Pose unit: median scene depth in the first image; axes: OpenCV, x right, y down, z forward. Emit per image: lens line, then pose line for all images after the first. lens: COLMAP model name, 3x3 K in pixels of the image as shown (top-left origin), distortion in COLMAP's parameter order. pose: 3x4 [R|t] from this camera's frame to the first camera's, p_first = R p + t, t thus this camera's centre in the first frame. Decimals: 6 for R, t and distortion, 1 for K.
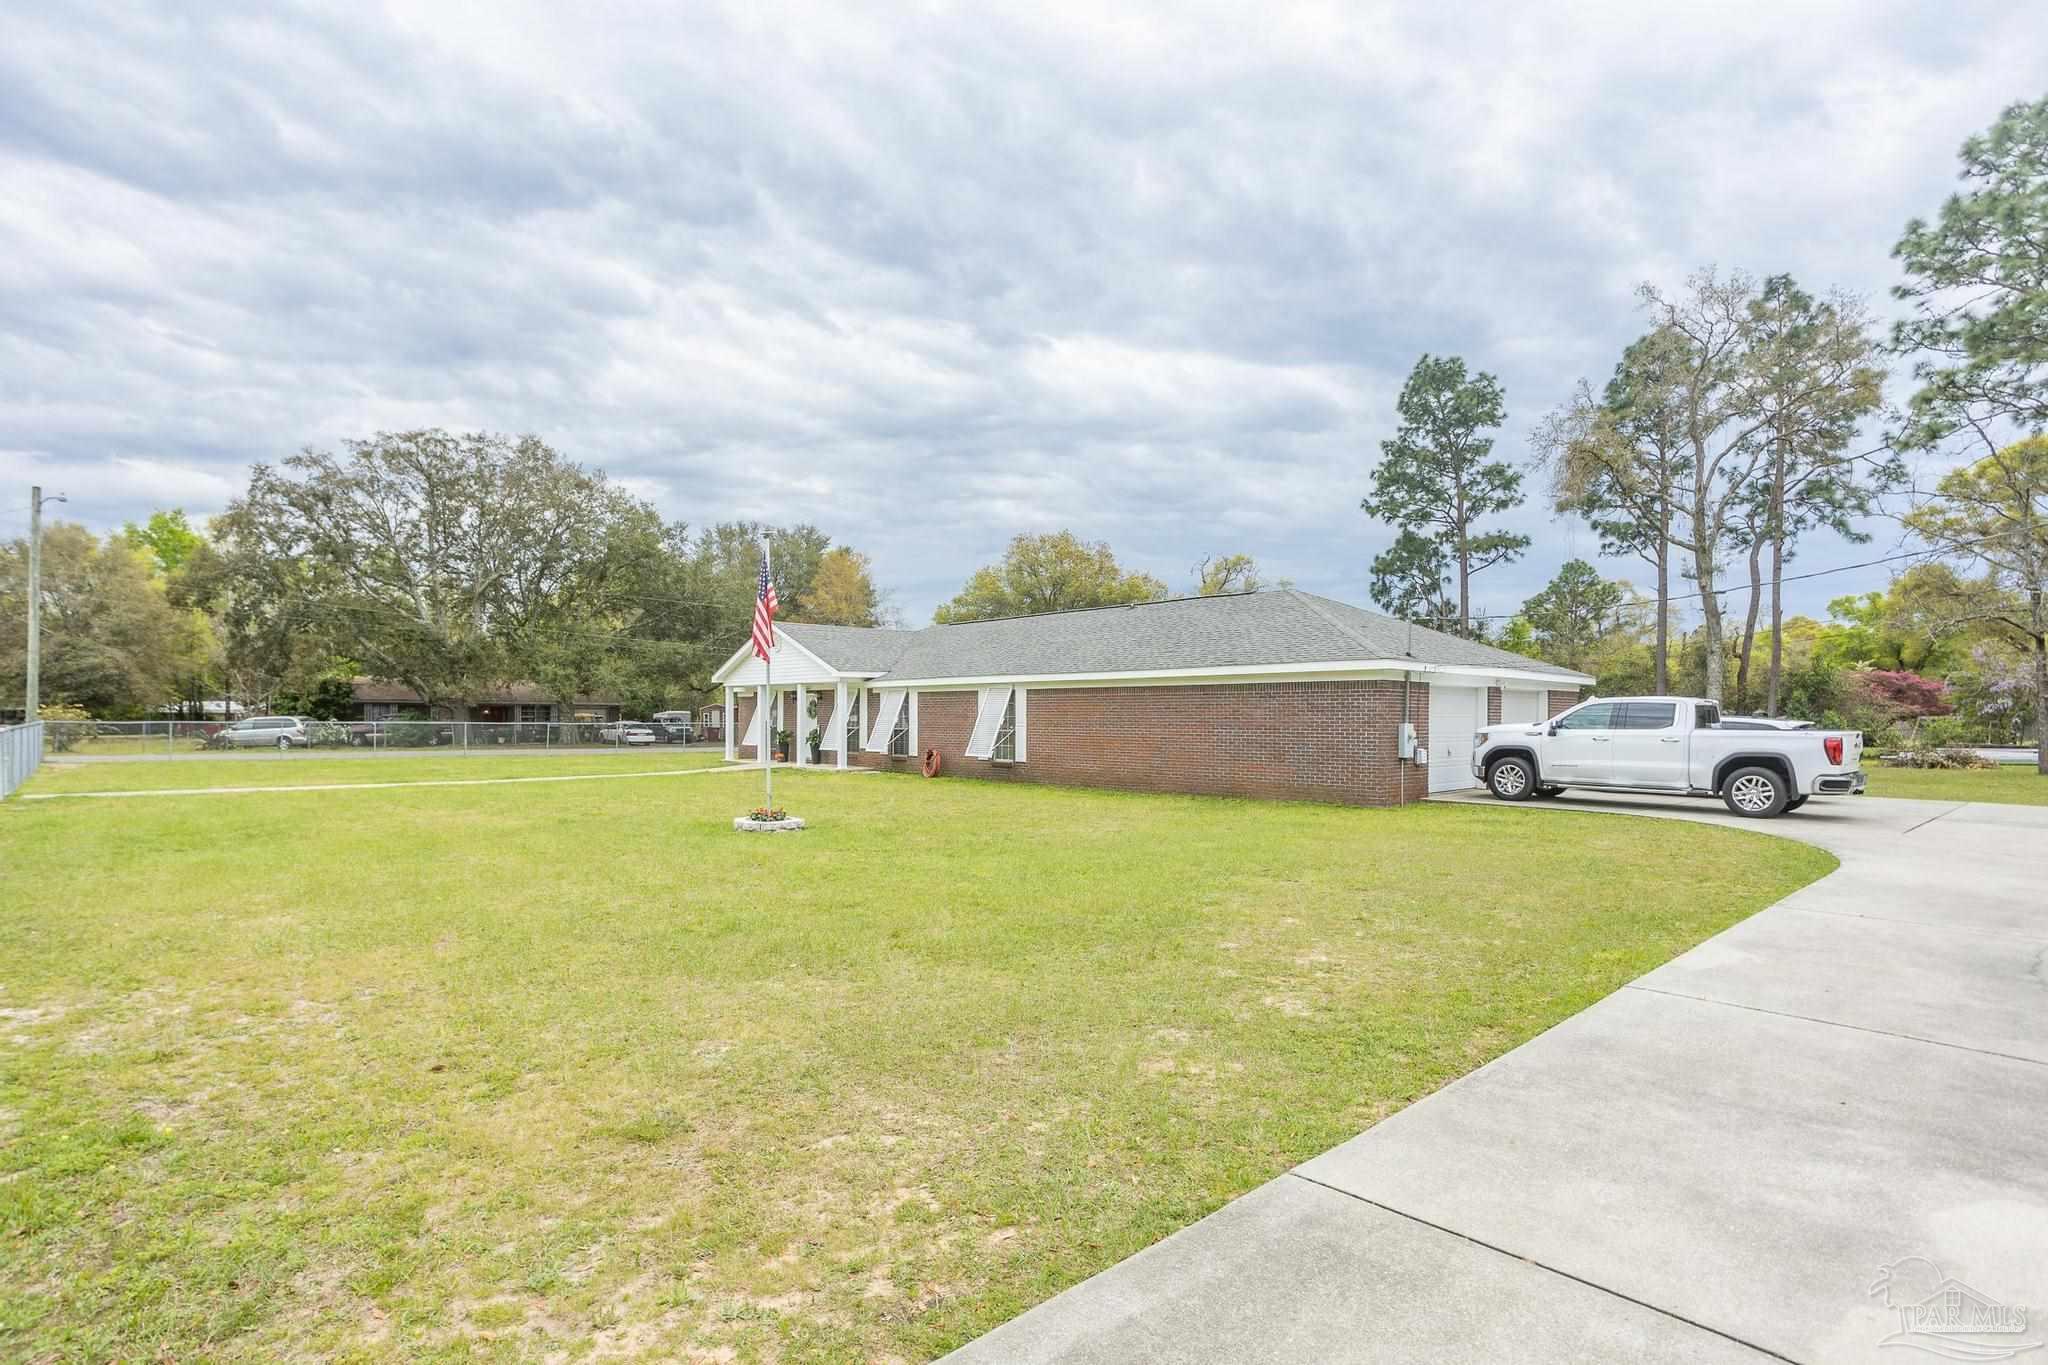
lens RADIAL K [[962.8, 0, 975.3], [0, 962.8, 715.3], [0, 0, 1]] dist [-0.019651, 0.002982]
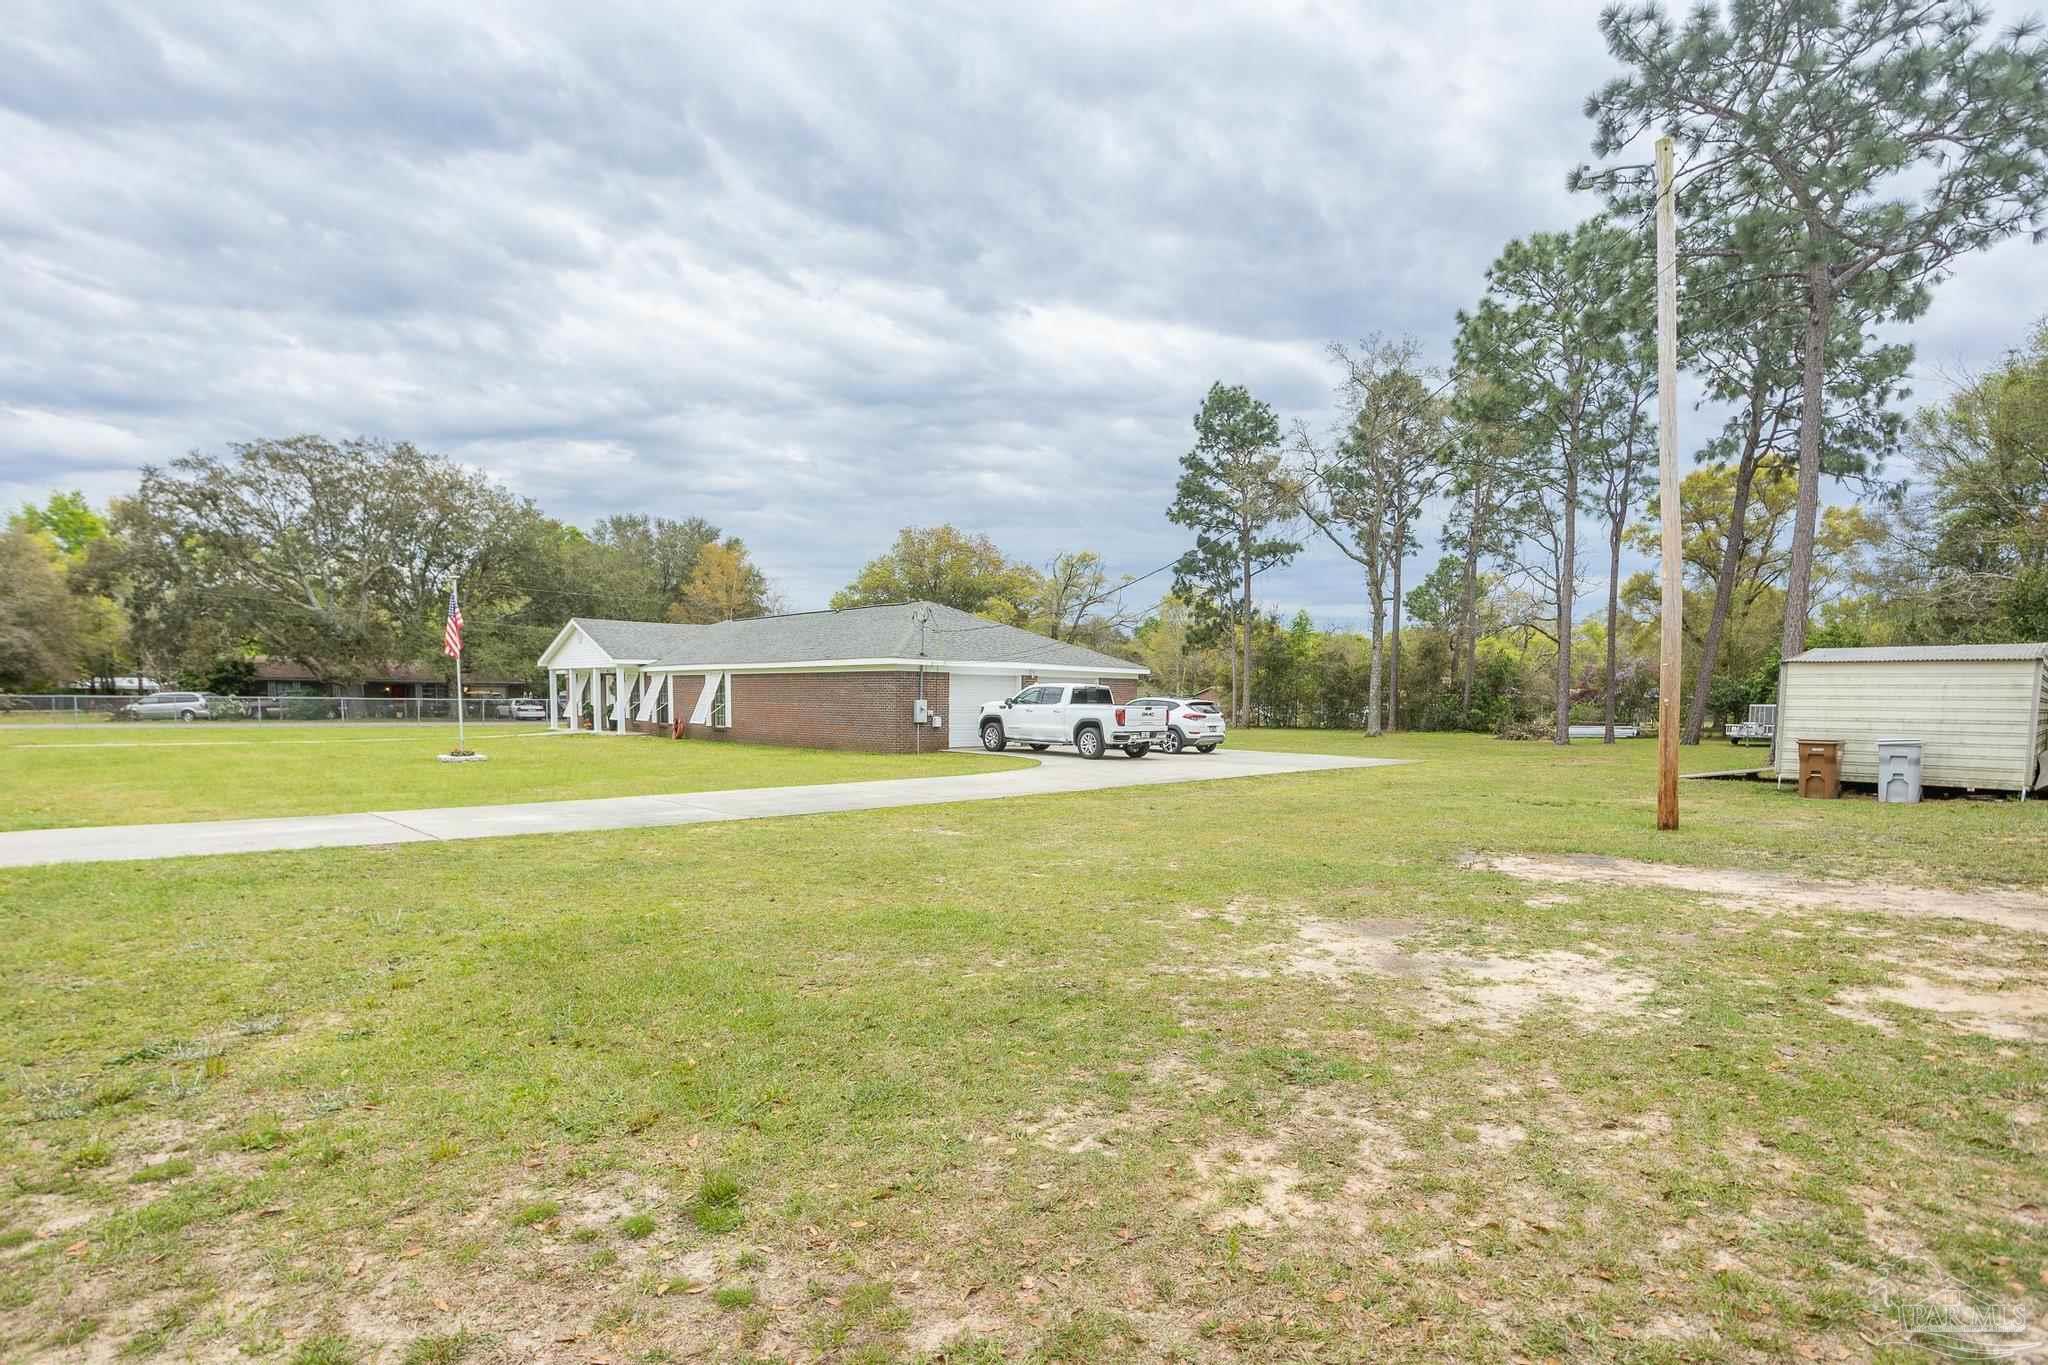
lens RADIAL K [[1023.8, 0, 1079.0], [0, 1023.8, 785.5], [0, 0, 1]] dist [-0.022828, 0.008869]
pose [[0.997757, 0.000581, 0.066933, 0.083494], [-0.006375, 0.996243, 0.086372, 0.000367], [-0.066631, -0.086605, 0.994012, -0.090955]]
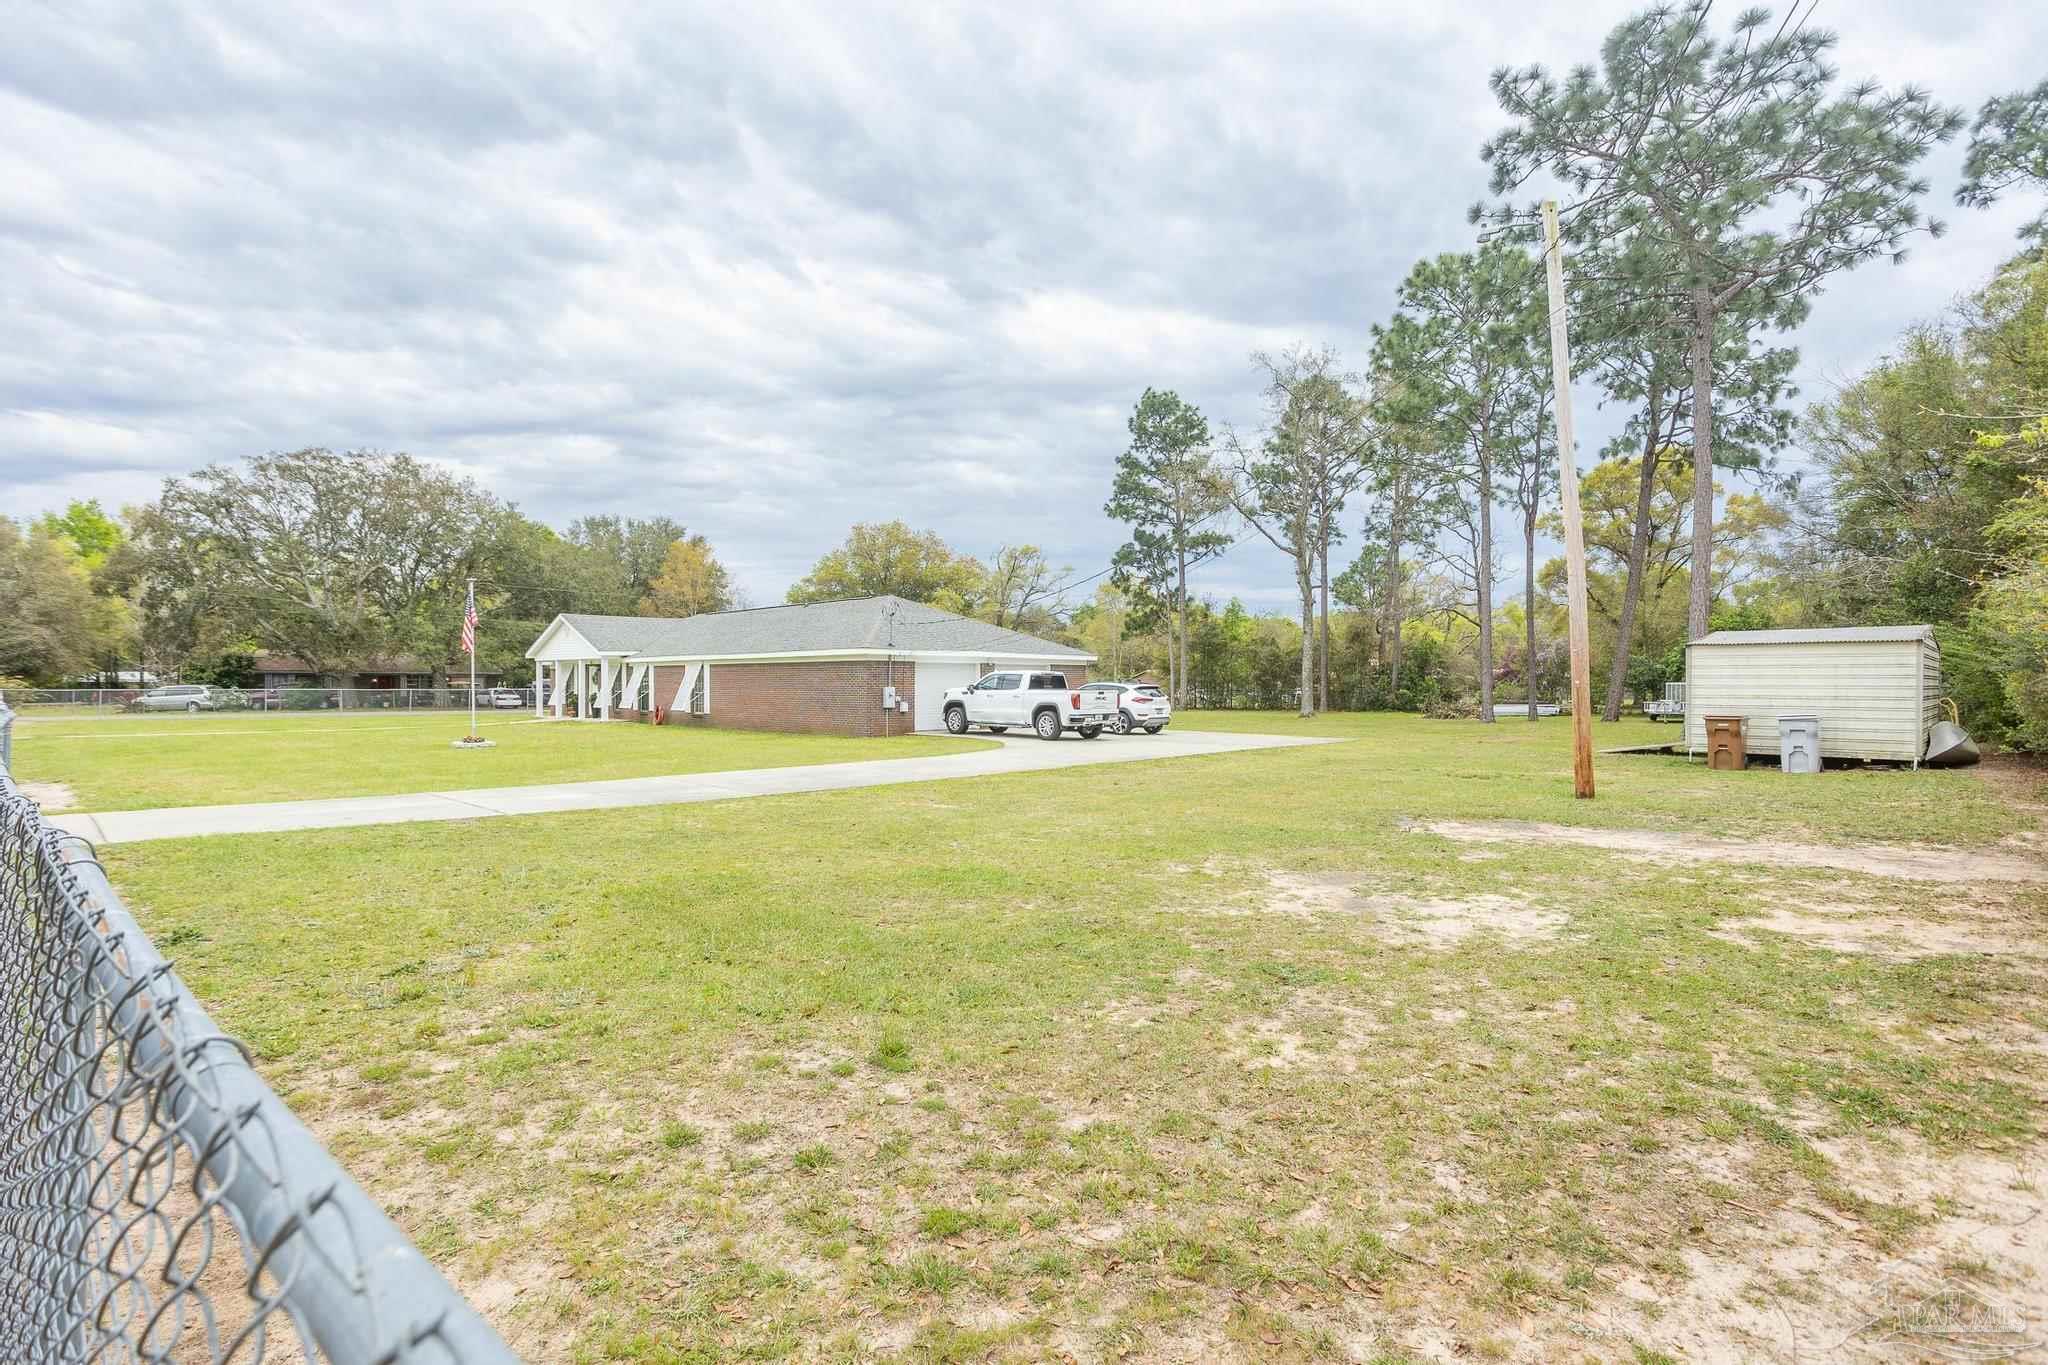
lens RADIAL K [[996.5, 0, 1007.7], [0, 996.5, 686.7], [0, 0, 1]] dist [-0.032415, 0.017051]
pose [[0.998335, -0.003448, 0.057585, 0.078238], [0.003124, 0.999979, 0.005711, -0.000106], [-0.057603, -0.005522, 0.998324, -0.100933]]
